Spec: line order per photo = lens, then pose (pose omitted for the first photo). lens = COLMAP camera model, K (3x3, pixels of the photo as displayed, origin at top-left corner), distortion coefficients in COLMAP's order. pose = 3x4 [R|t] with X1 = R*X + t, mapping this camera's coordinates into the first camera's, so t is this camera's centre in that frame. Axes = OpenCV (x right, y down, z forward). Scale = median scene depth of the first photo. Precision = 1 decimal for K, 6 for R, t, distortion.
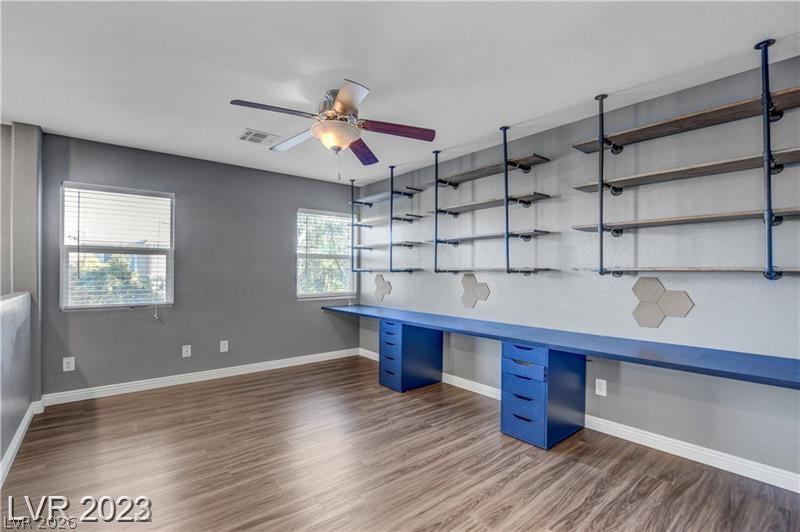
lens RADIAL K [[362.0, 0, 381.1], [0, 362.0, 267.2], [0, 0, 1]] dist [-0.024373, 0.000949]
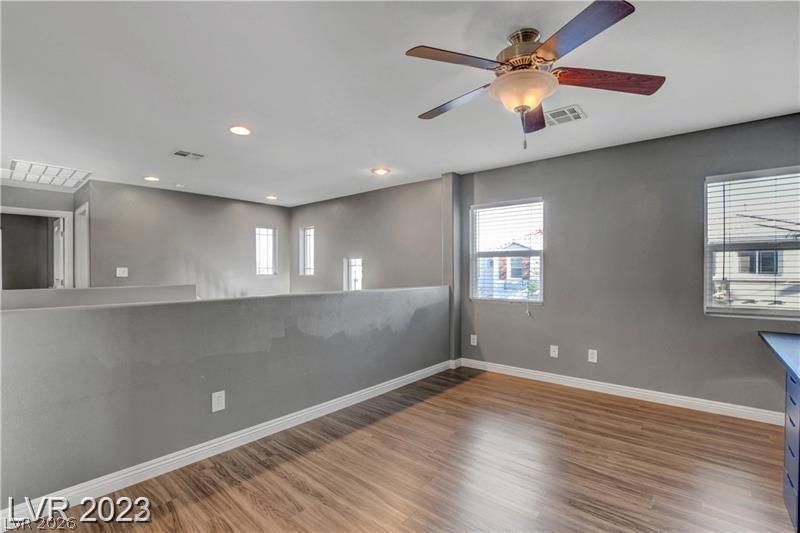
lens RADIAL K [[362.0, 0, 401.3], [0, 362.0, 270.7], [0, 0, 1]] dist [-0.024373, 0.000949]
pose [[0.214066, -0.004372, -0.976810, 0.384014], [0.005397, 0.999980, -0.003293, 0.011100], [0.976804, -0.004567, 0.214085, 0.410068]]
